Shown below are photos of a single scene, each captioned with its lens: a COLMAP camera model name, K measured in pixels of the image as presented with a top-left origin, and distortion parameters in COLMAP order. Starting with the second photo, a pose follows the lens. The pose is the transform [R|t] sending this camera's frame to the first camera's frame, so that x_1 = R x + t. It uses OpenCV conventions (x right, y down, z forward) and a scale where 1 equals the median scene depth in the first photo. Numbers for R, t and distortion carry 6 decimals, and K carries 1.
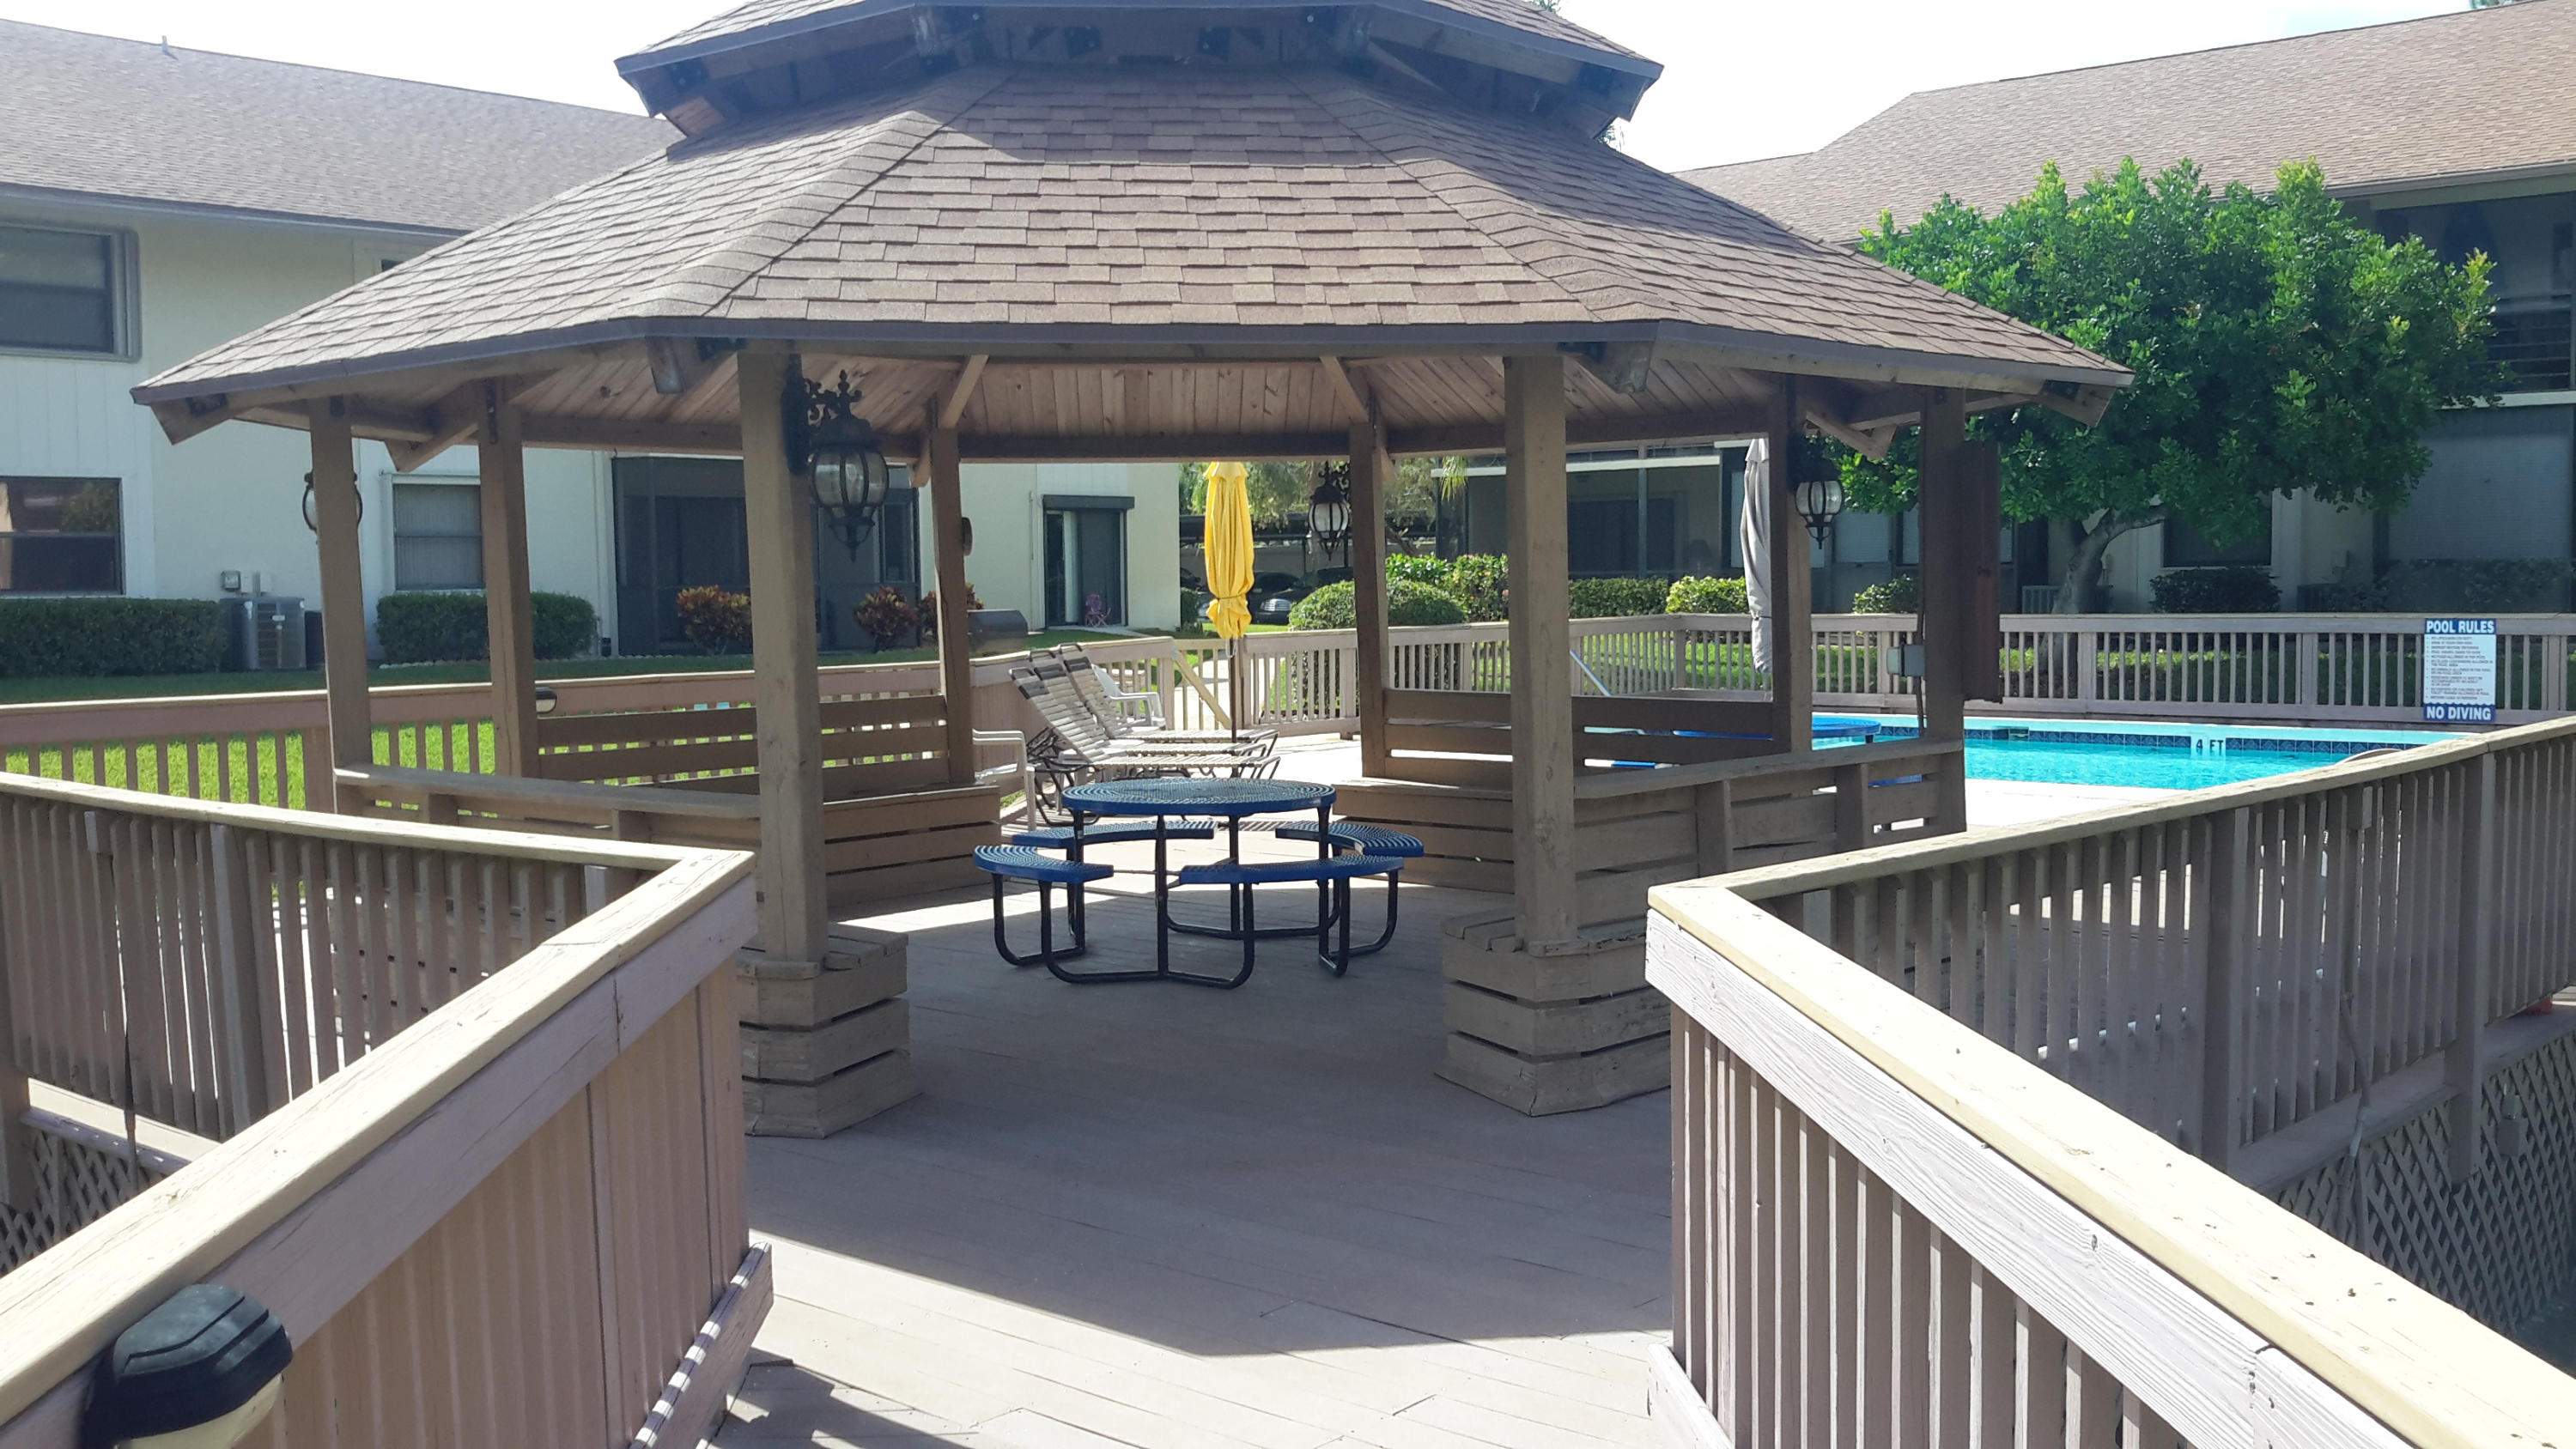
lens RADIAL K [[2505.8, 0, 1286.2], [0, 2505.8, 724.0], [0, 0, 1]] dist [0.054758, 0.000000]
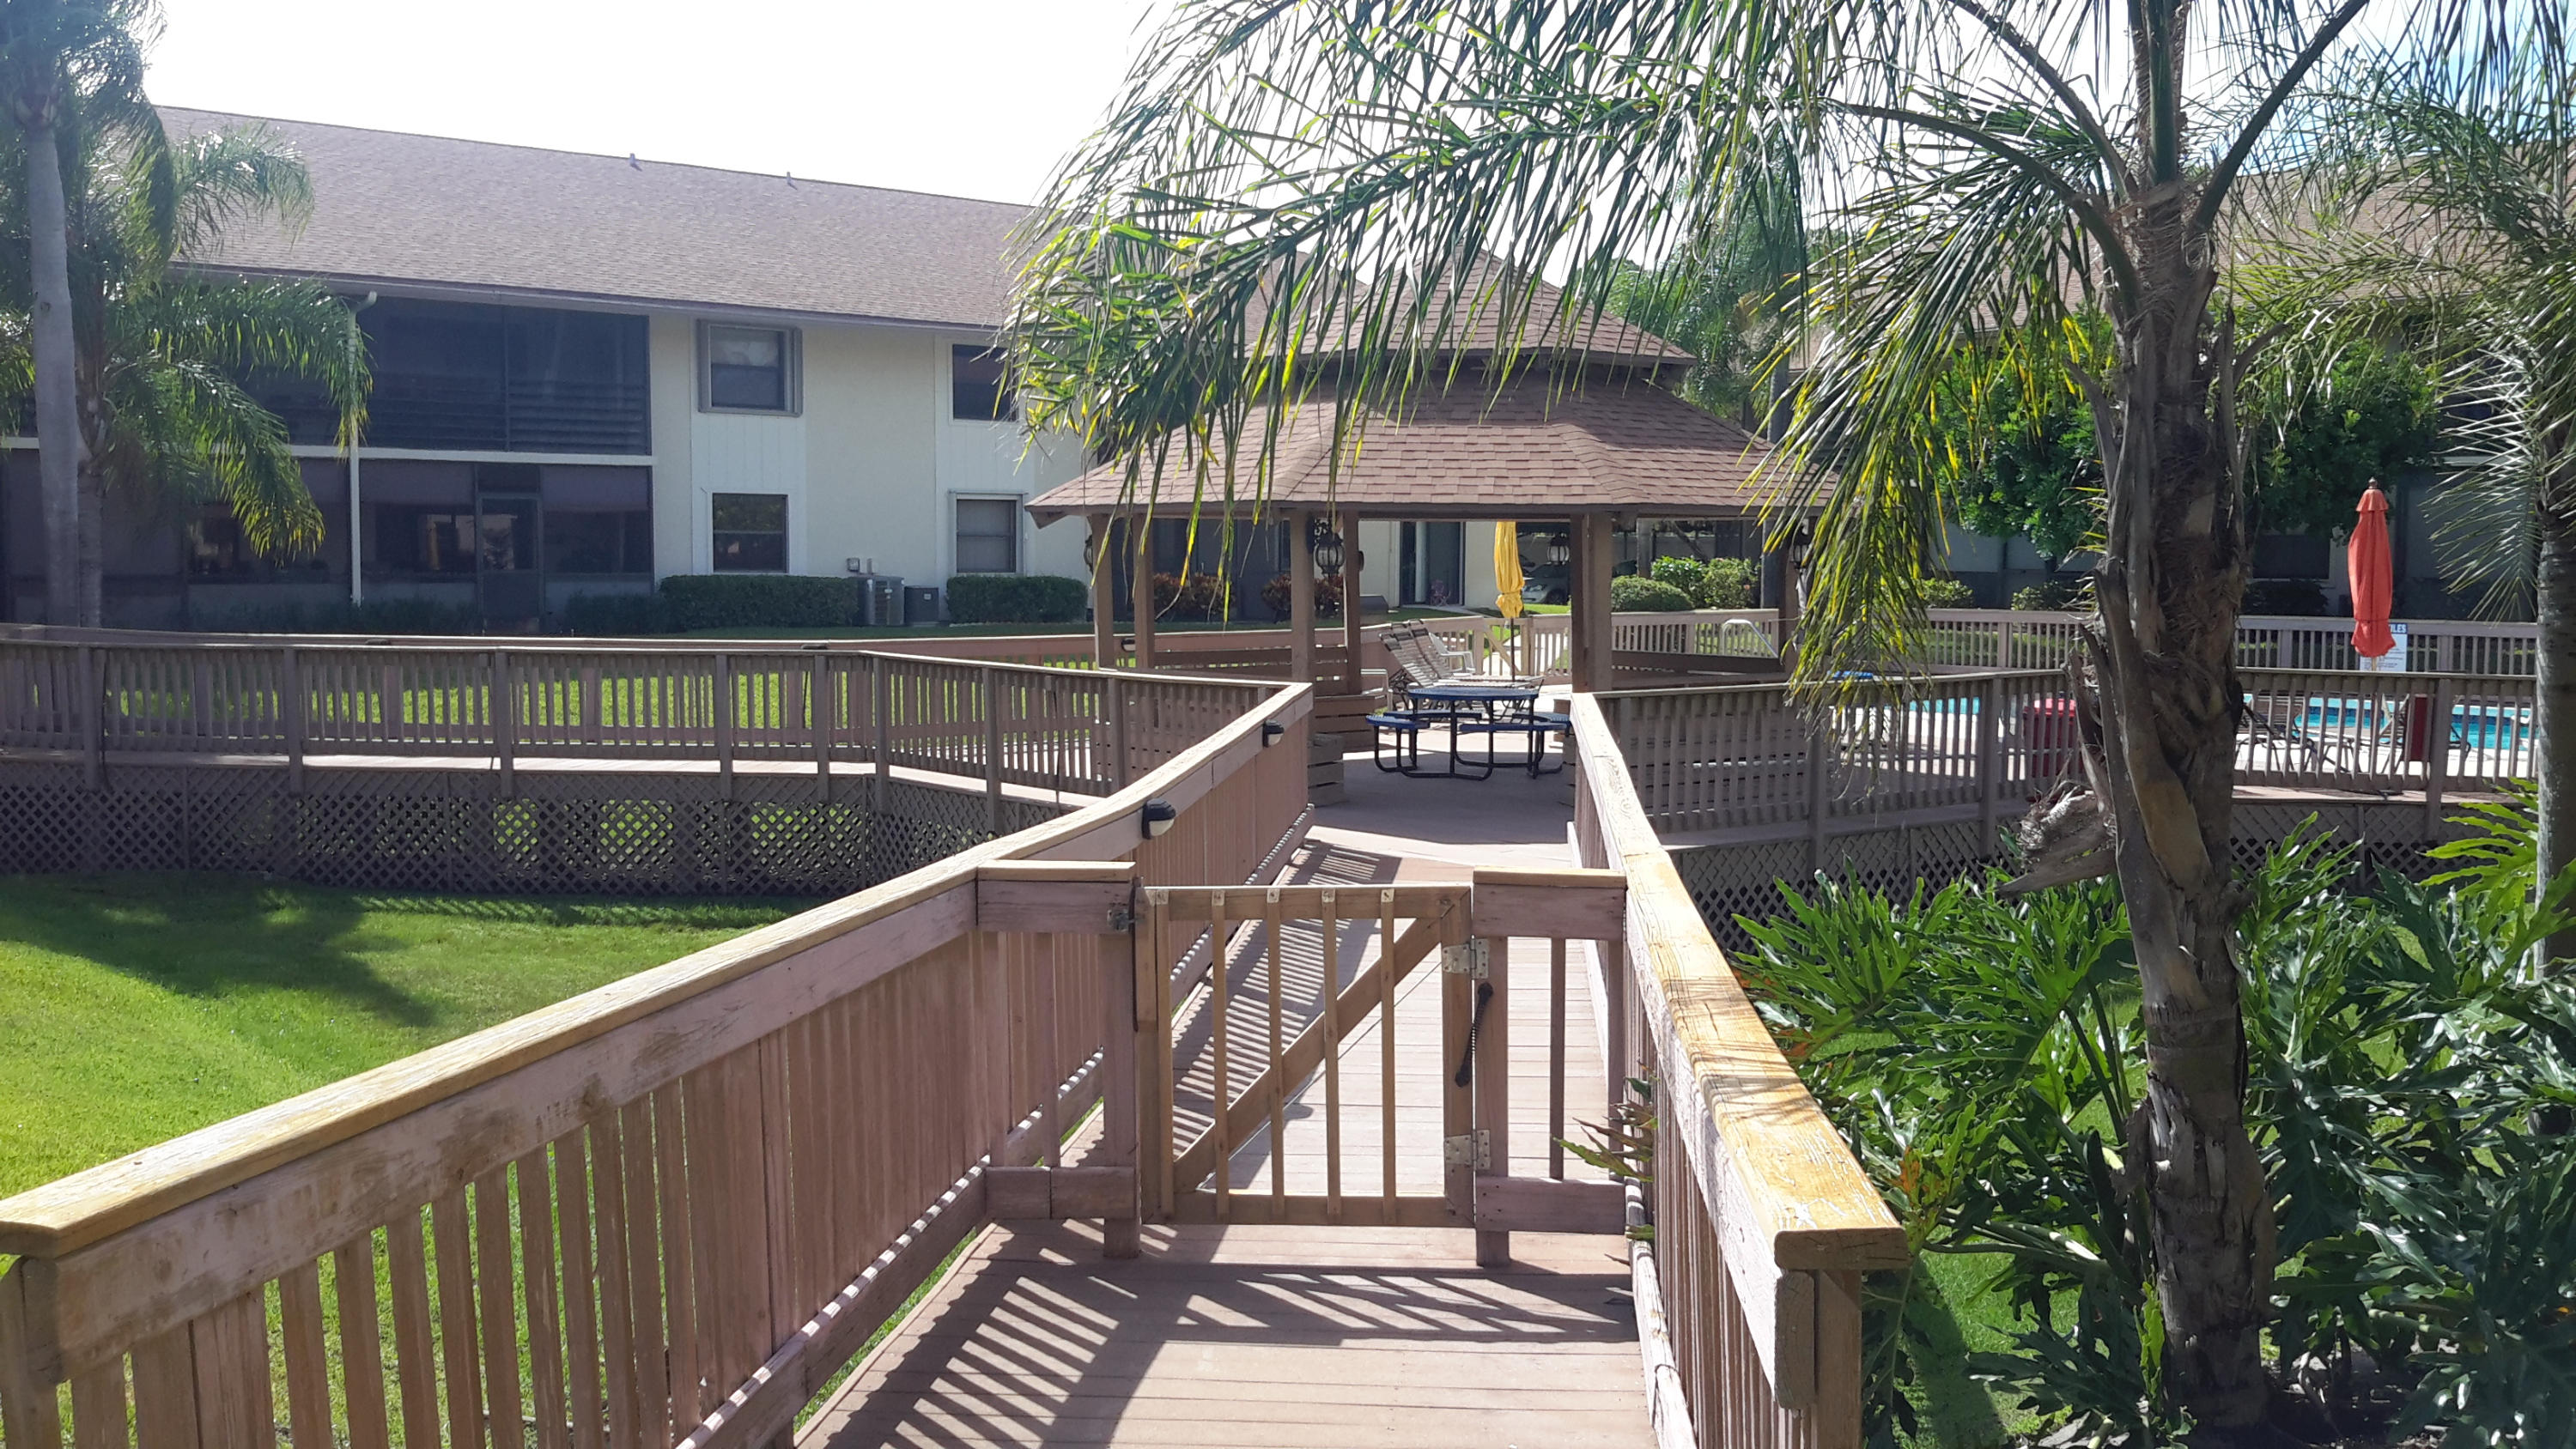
lens RADIAL K [[2505.8, 0, 1285.5], [0, 2505.8, 726.7], [0, 0, 1]] dist [0.054758, 0.000000]
pose [[0.989966, 0.027350, -0.138634, 0.060477], [-0.025802, 0.999583, 0.012957, 0.019572], [0.138931, -0.009250, 0.990259, -0.657980]]
